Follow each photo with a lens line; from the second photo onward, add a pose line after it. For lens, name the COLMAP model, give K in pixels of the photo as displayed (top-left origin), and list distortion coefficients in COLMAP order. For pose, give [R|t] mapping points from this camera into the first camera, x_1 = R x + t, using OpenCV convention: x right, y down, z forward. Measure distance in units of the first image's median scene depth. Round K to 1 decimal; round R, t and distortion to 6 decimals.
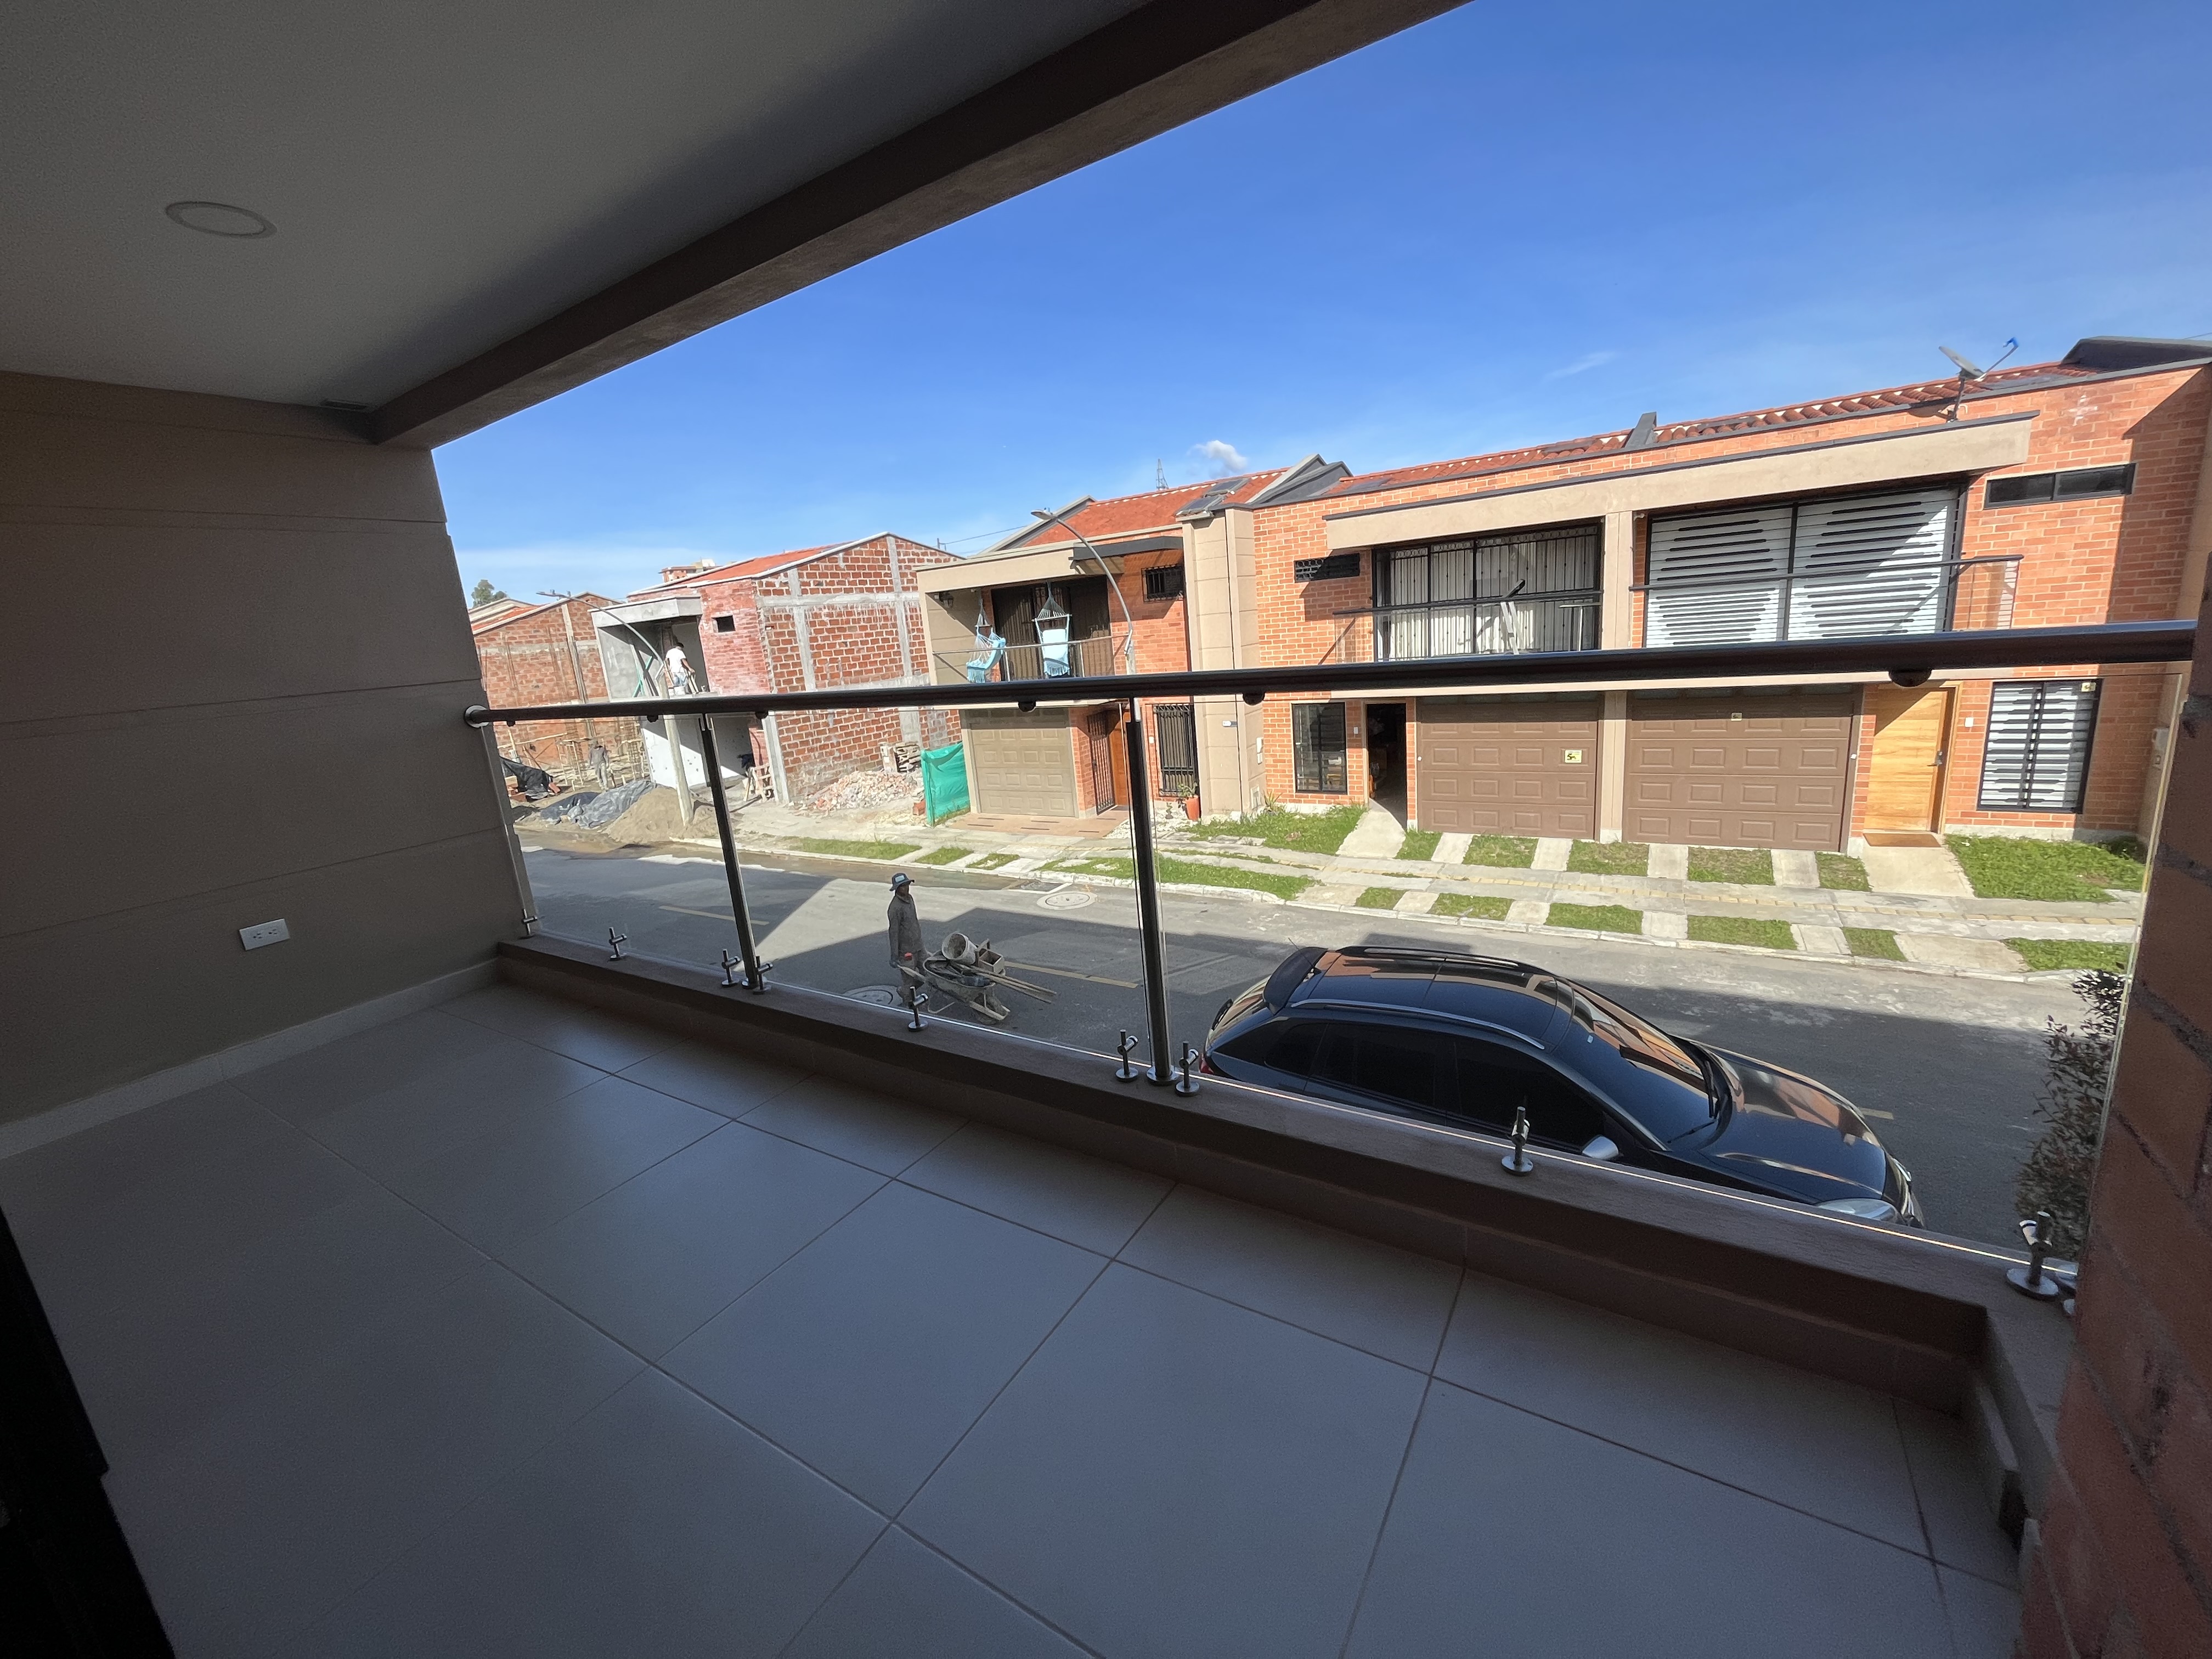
lens RADIAL K [[890.1, 0, 1101.0], [0, 890.1, 829.4], [0, 0, 1]] dist [-0.002913, 0.000348]
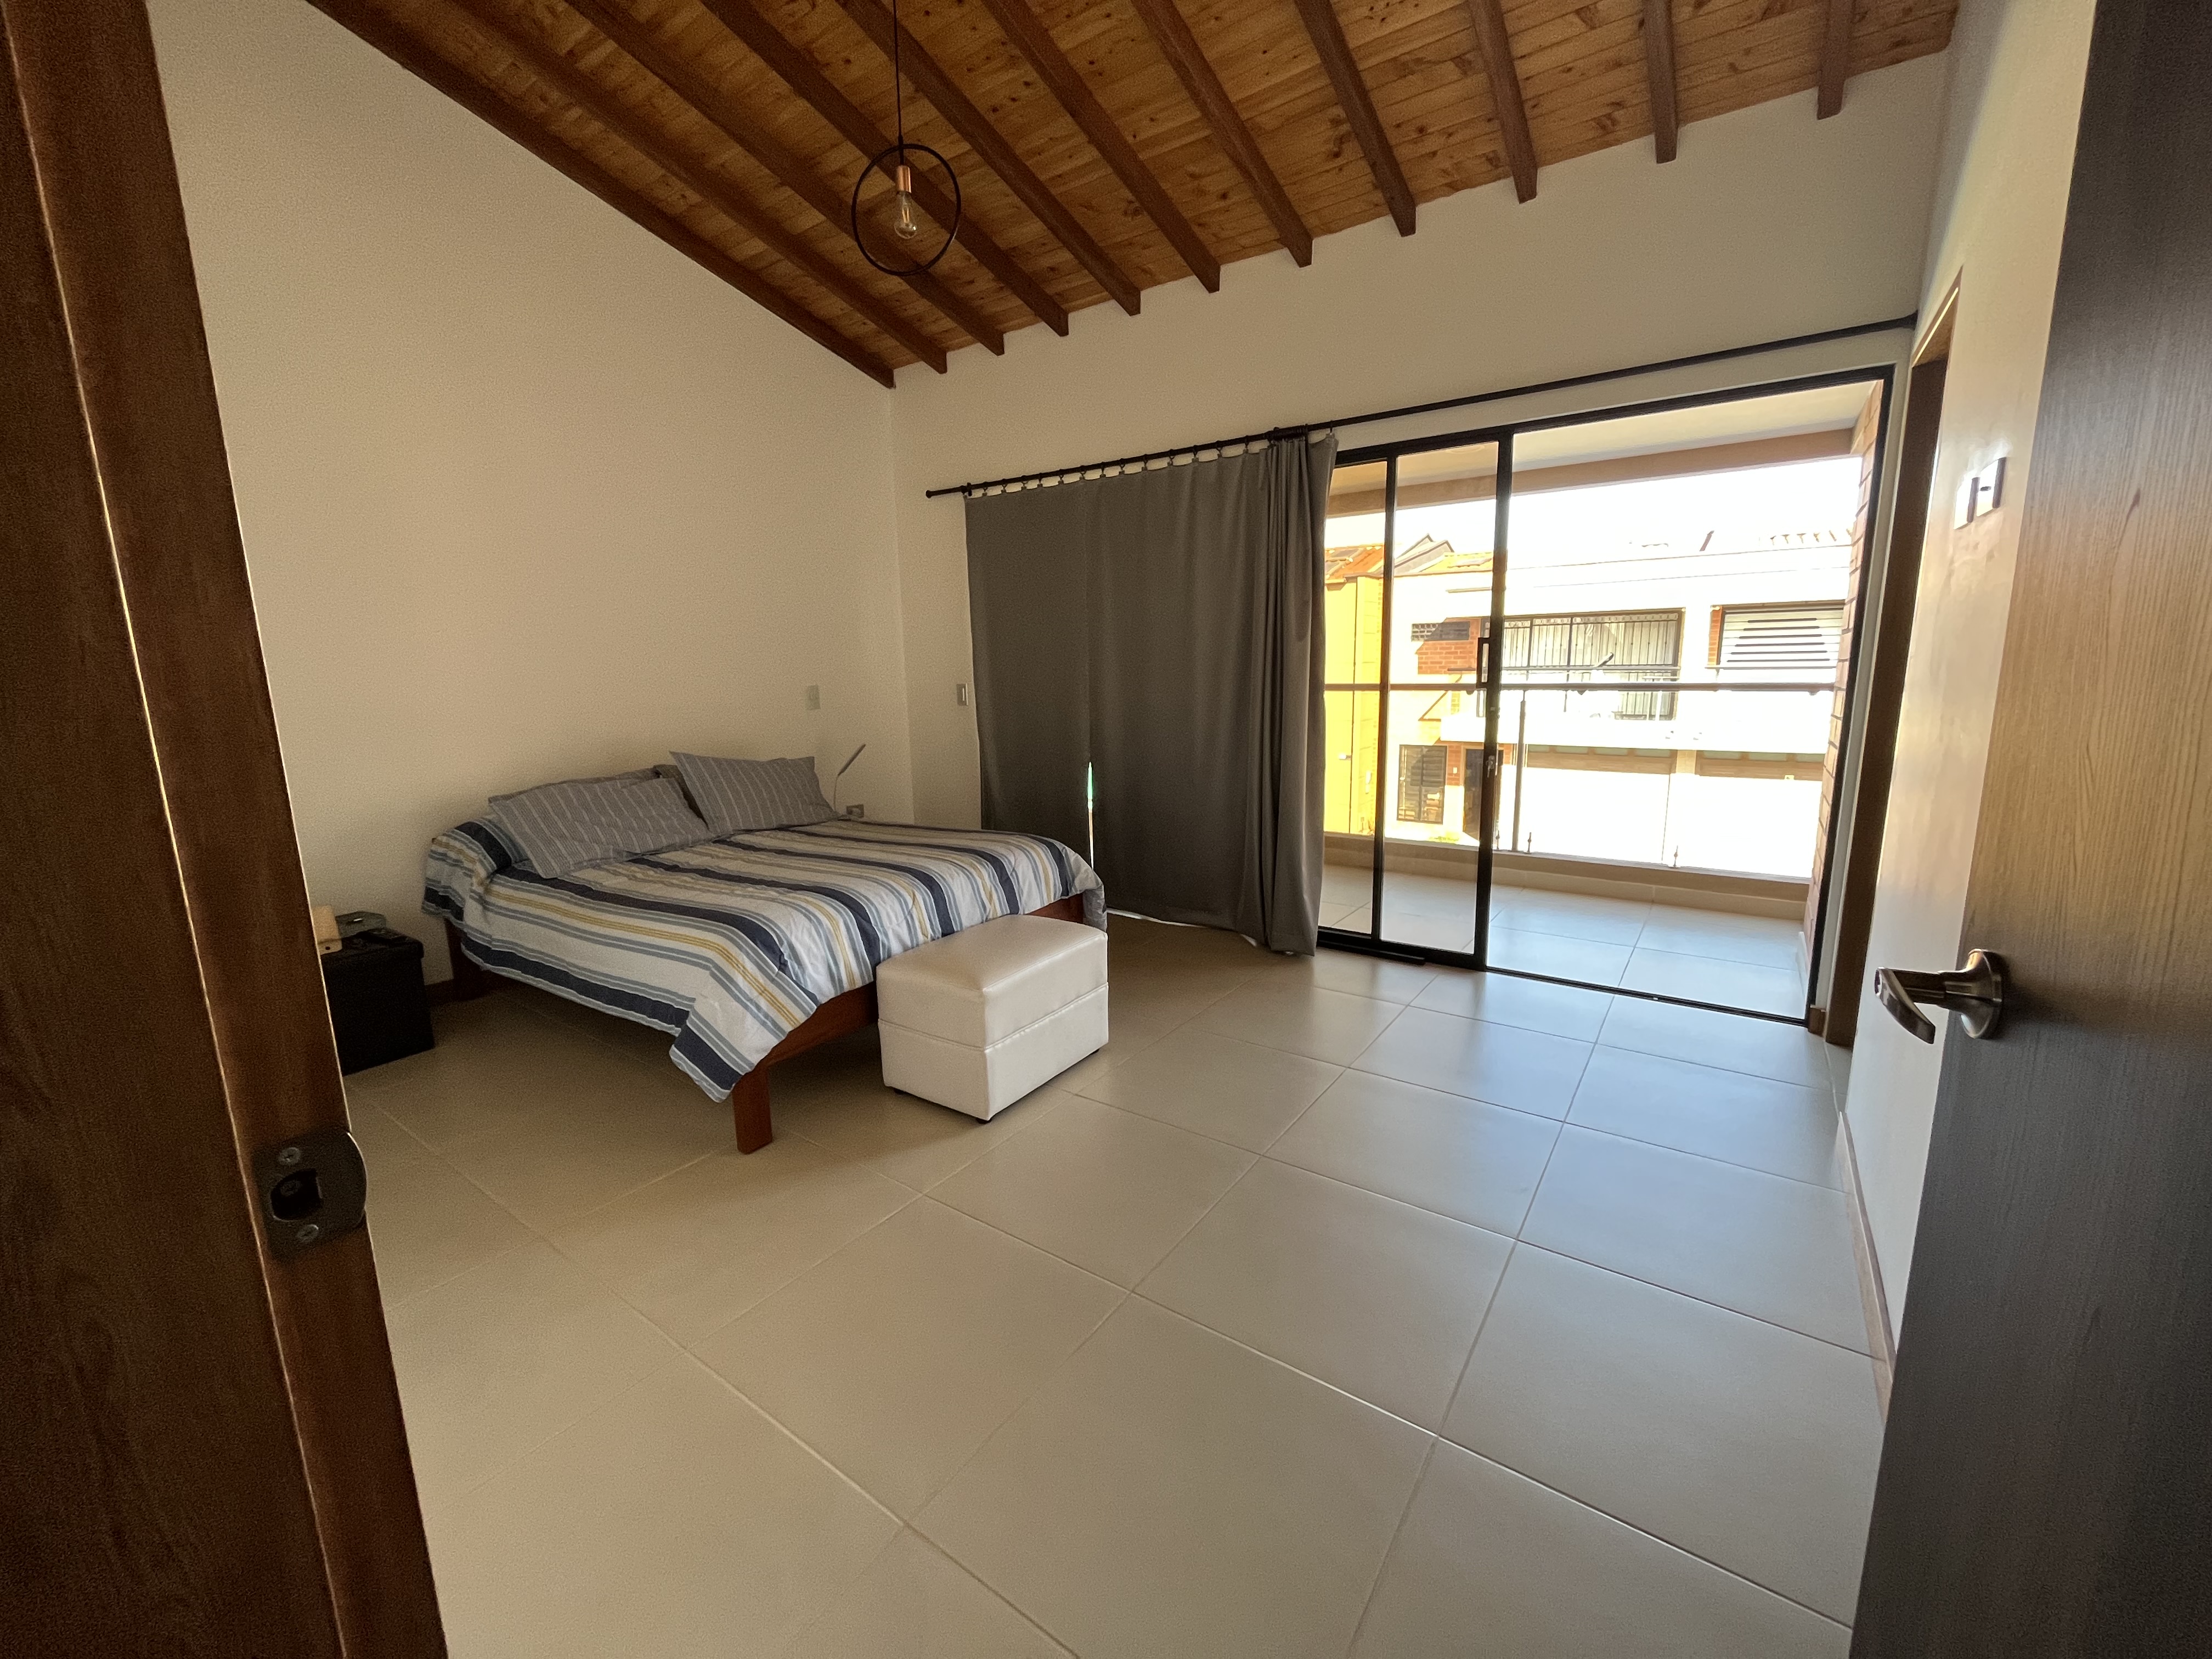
lens RADIAL K [[890.1, 0, 1109.2], [0, 890.1, 826.8], [0, 0, 1]] dist [-0.002913, 0.000348]
pose [[0.996224, 0.077961, -0.038204, -0.141618], [-0.079644, 0.995819, -0.044727, 0.061926], [0.034557, 0.047601, 0.998268, -0.215404]]
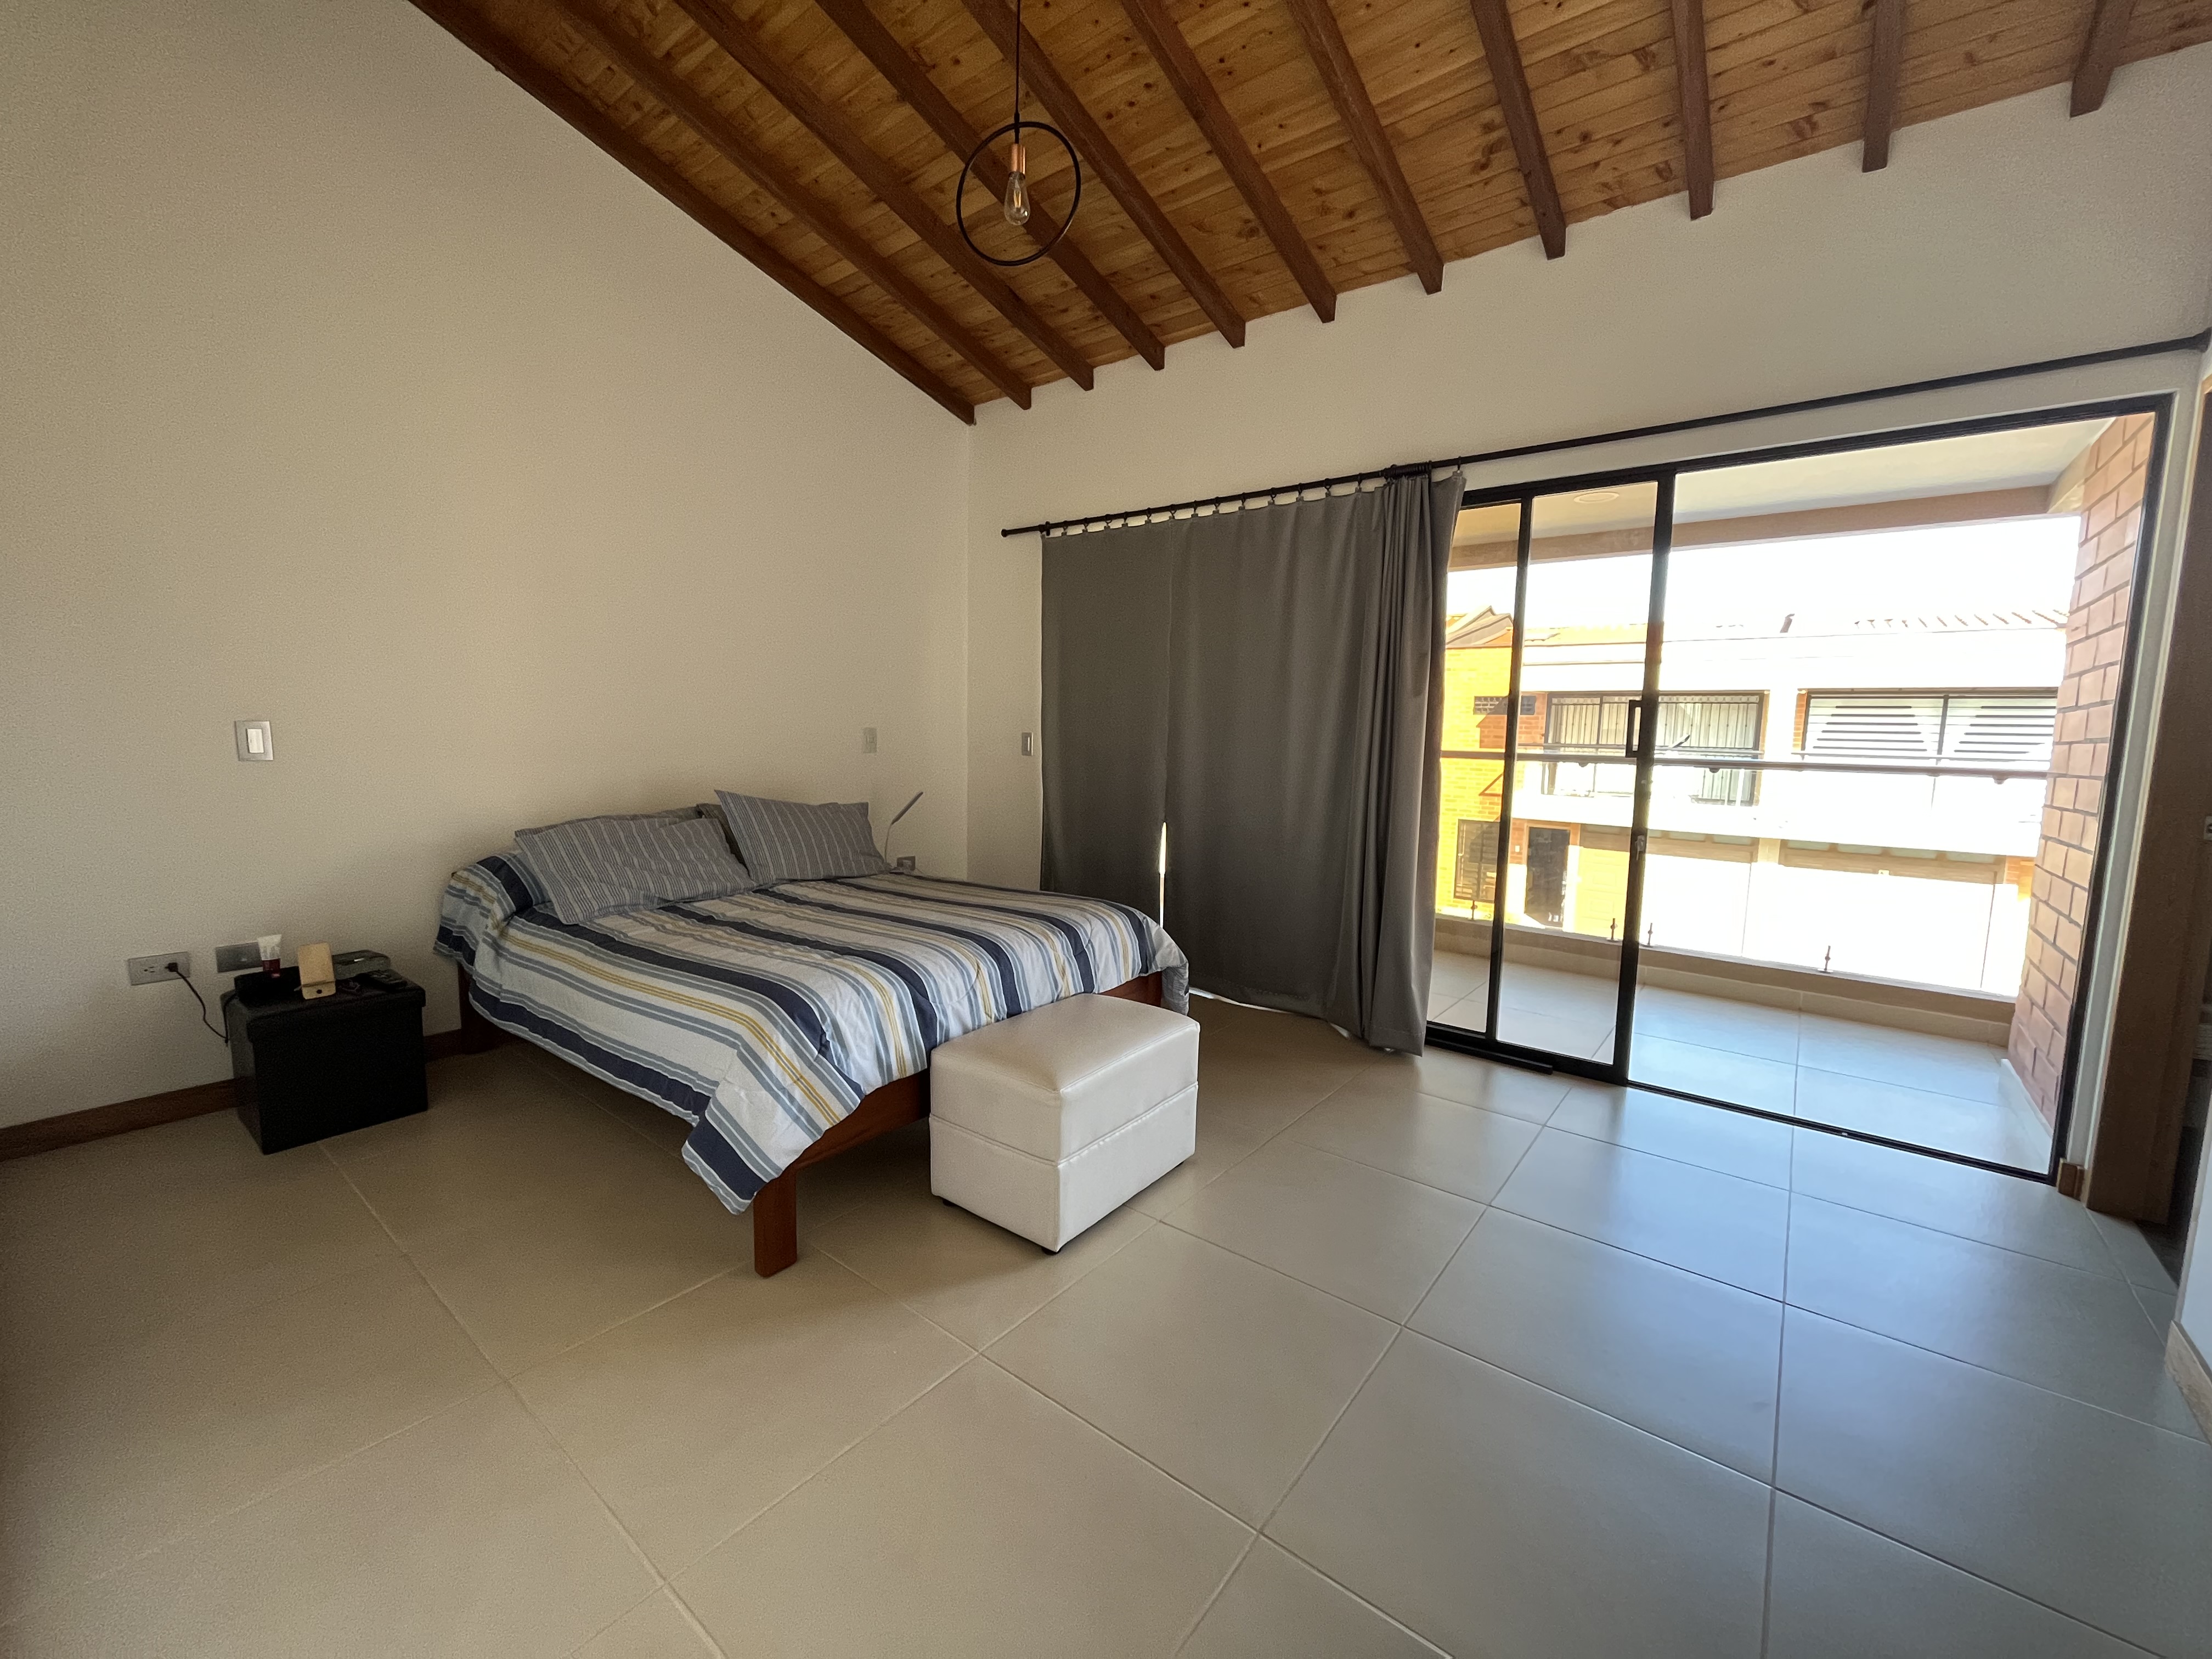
lens RADIAL K [[890.1, 0, 1108.0], [0, 890.1, 829.6], [0, 0, 1]] dist [-0.002913, 0.000348]
pose [[0.988704, 0.120689, -0.088872, -0.155768], [-0.129751, 0.986031, -0.104438, 0.060250], [0.075026, 0.114789, 0.990553, -0.186077]]
